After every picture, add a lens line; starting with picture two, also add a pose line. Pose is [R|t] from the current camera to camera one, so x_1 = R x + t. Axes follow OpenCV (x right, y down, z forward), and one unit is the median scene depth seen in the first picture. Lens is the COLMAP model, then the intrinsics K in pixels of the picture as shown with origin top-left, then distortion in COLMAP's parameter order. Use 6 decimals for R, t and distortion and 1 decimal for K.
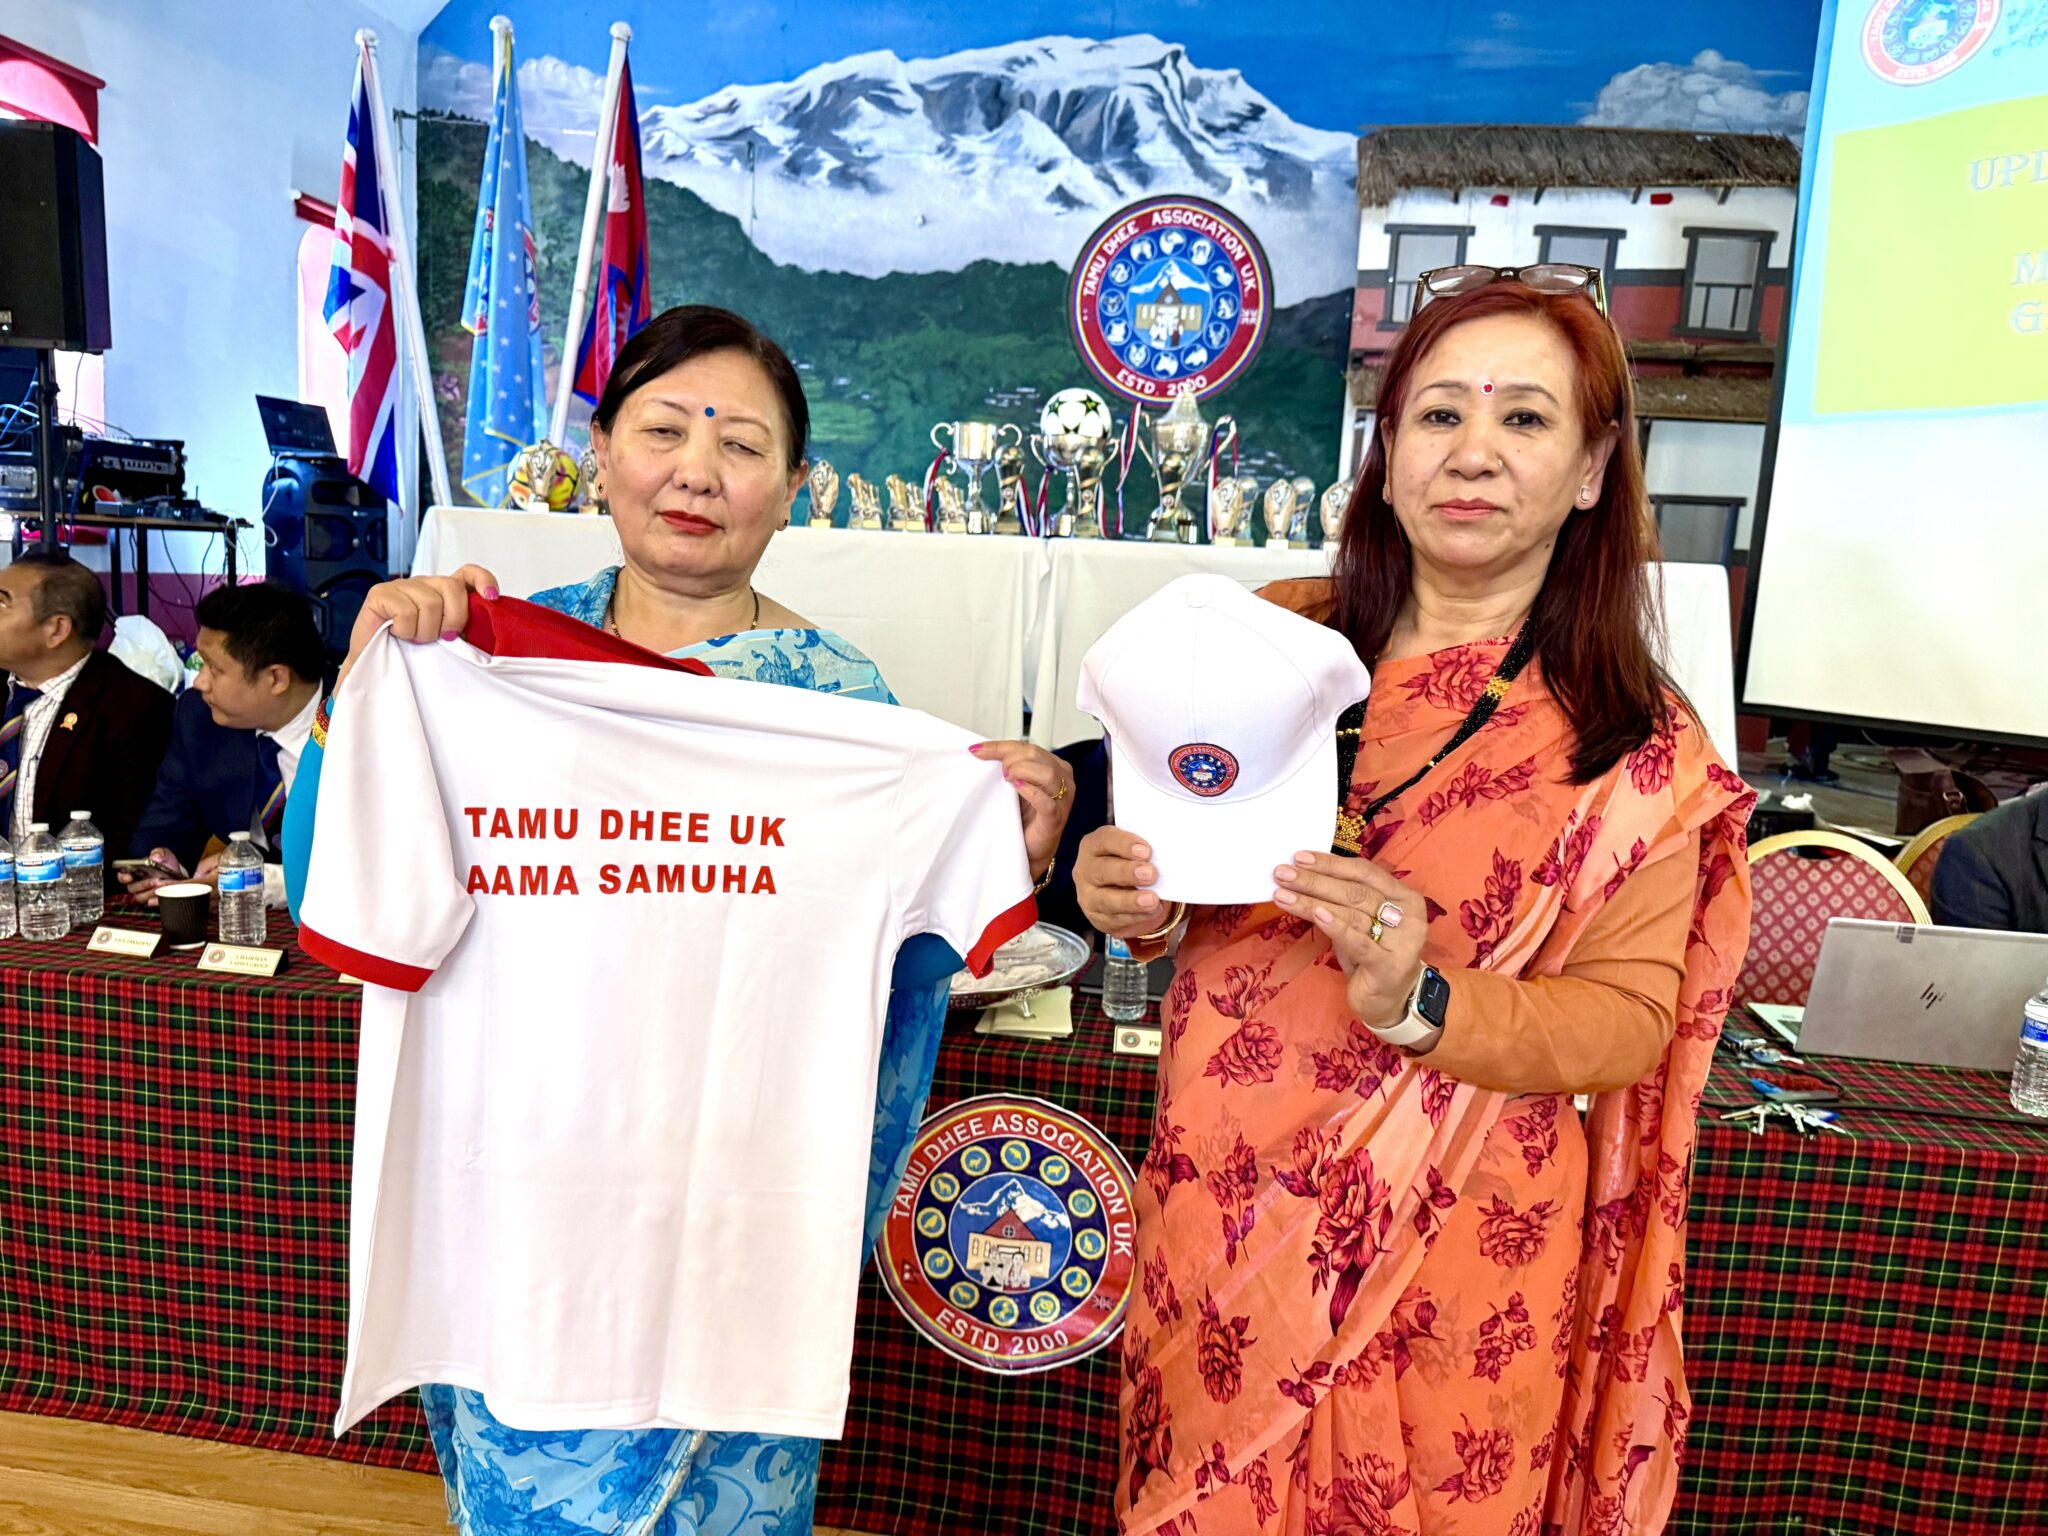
lens RADIAL K [[1524.8, 0, 1017.3], [0, 1524.8, 783.5], [0, 0, 1]] dist [0.098131, -0.195399]
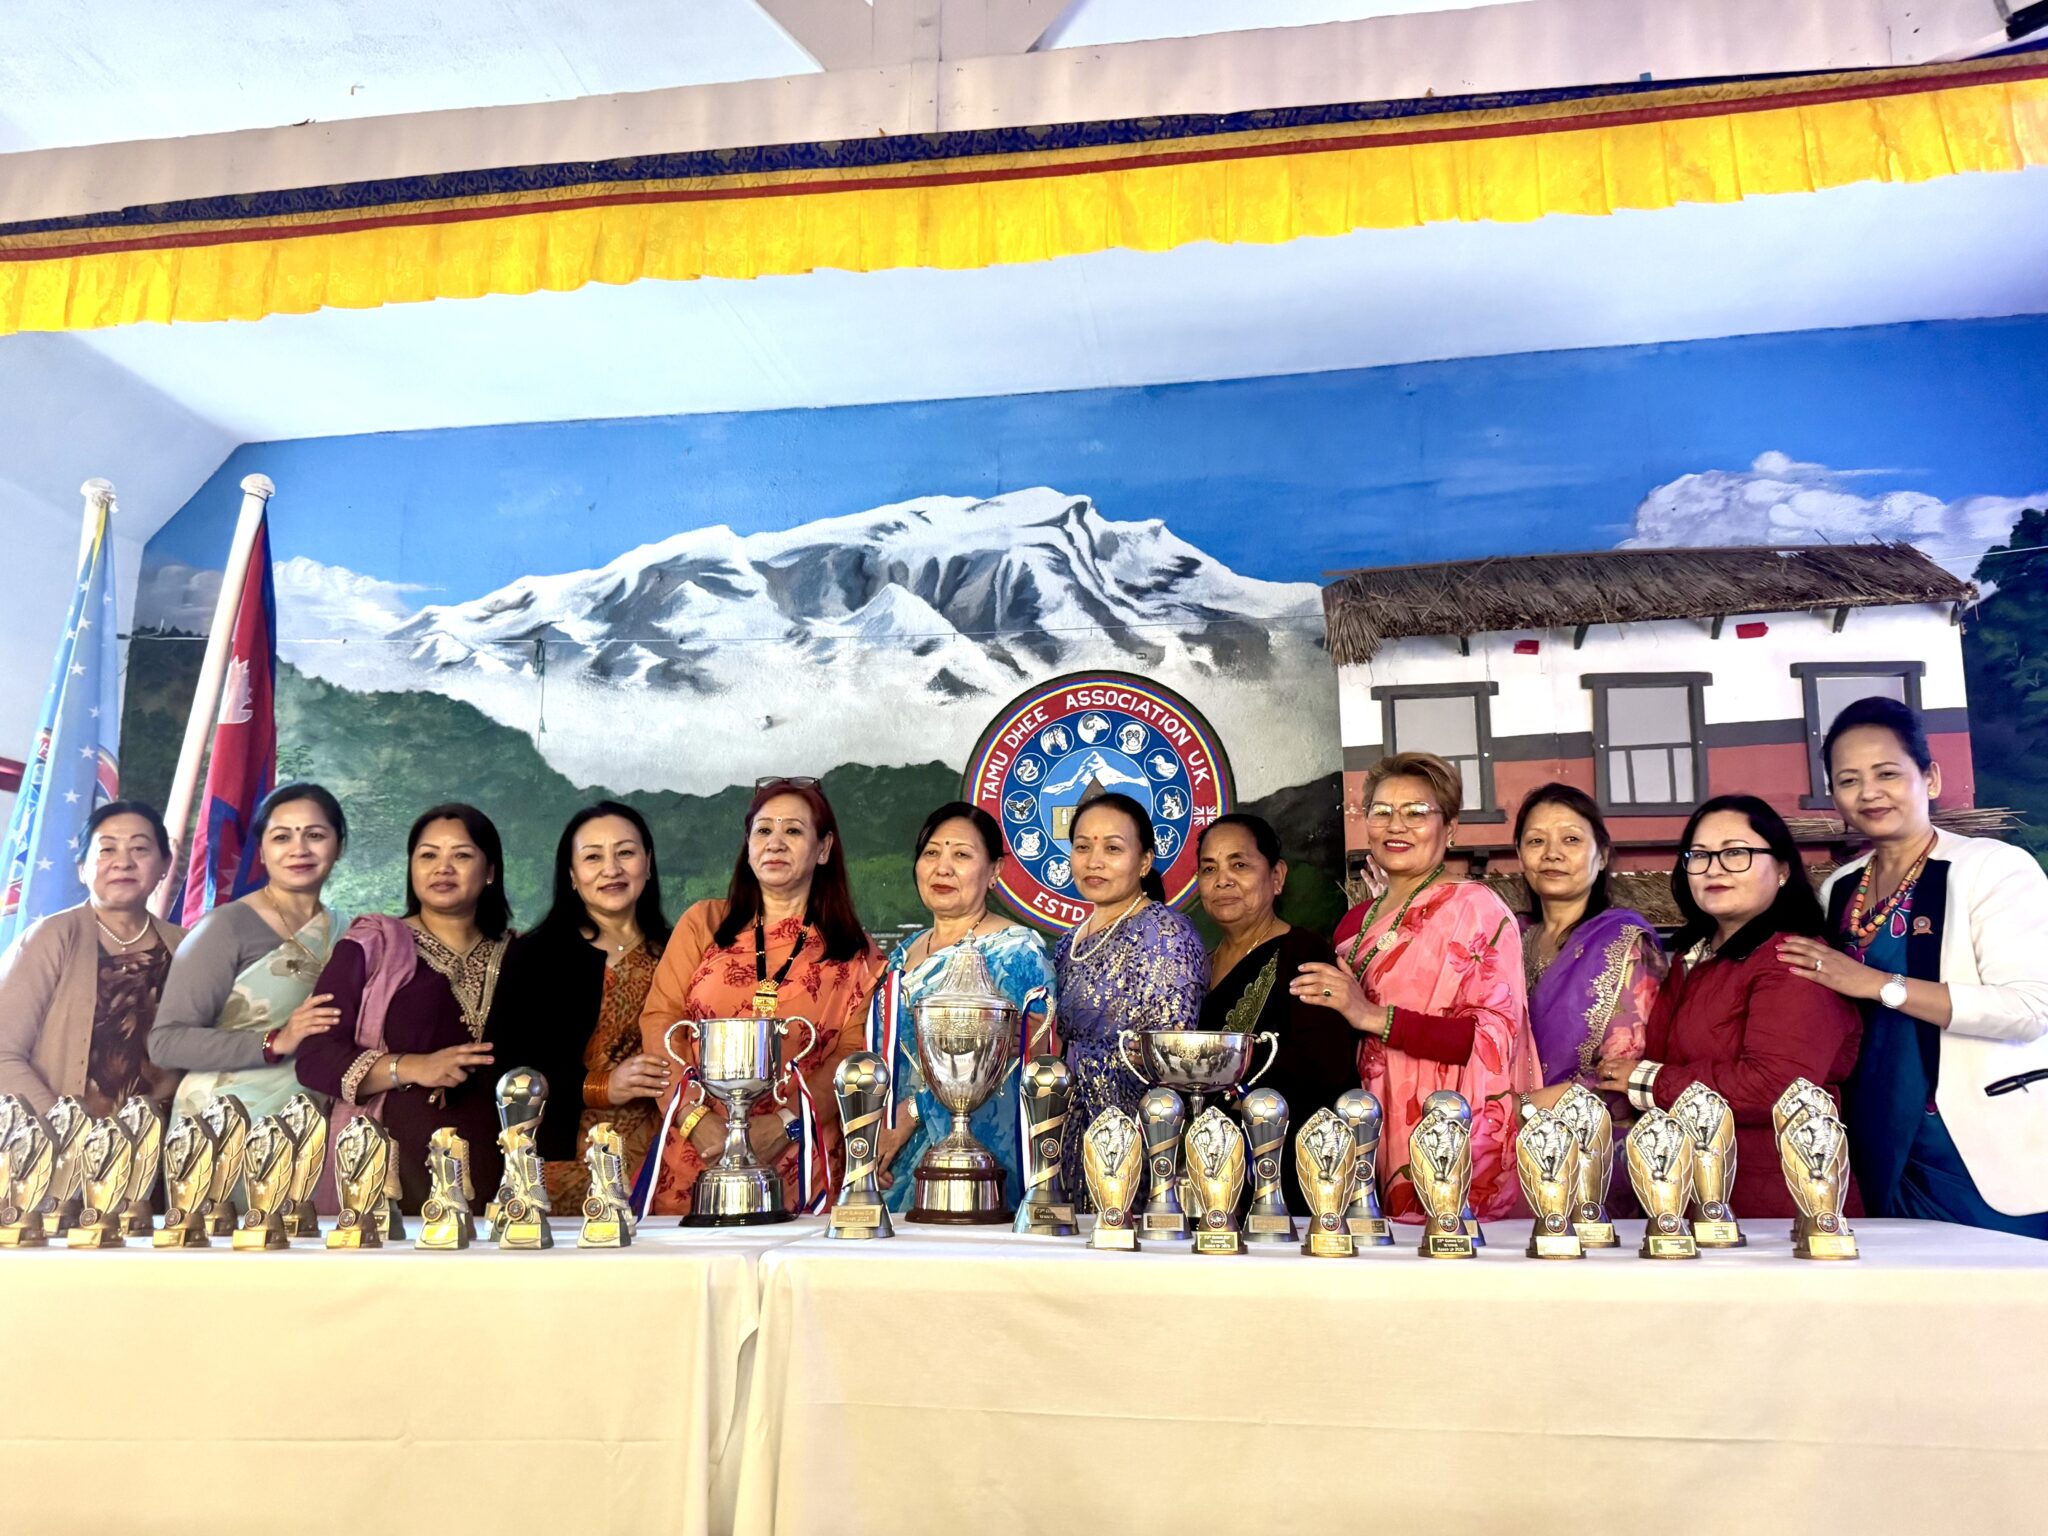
lens RADIAL K [[1587.8, 0, 1024.0], [0, 1587.8, 768.0], [0, 0, 1]] dist [0.206874, -0.450415]
pose [[0.998298, -0.058106, -0.005045, 0.073733], [0.053227, 0.942996, -0.328520, -0.082985], [0.023847, 0.327692, 0.944484, 0.283750]]
